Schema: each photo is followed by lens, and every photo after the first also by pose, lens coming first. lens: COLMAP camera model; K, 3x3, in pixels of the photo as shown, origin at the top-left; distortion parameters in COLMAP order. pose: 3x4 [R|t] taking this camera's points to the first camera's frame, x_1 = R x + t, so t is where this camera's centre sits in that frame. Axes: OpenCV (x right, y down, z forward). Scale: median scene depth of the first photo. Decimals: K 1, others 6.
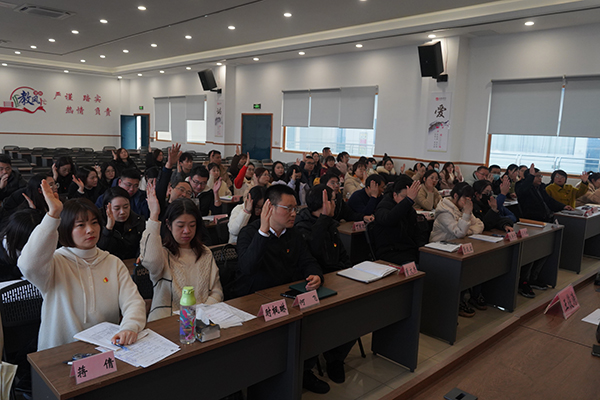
lens RADIAL K [[477.1, 0, 300.5], [0, 477.1, 202.2], [0, 0, 1]] dist [-0.014527, 0.016228]
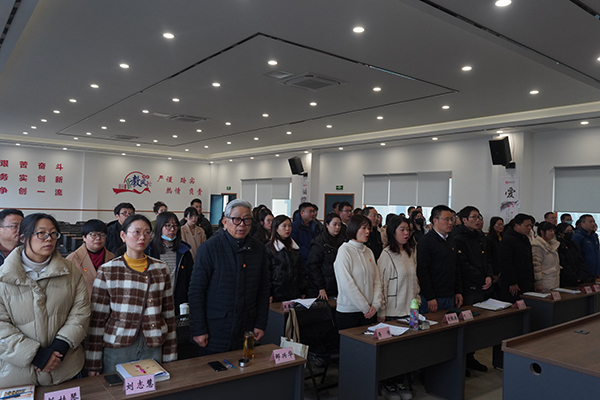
lens RADIAL K [[477.1, 0, 298.2], [0, 477.1, 199.8], [0, 0, 1]] dist [-0.014527, 0.016228]
pose [[0.994861, -0.005118, -0.101122, -0.076205], [-0.011195, 0.987037, -0.160099, 0.014745], [0.100630, 0.160408, 0.981908, -0.145158]]
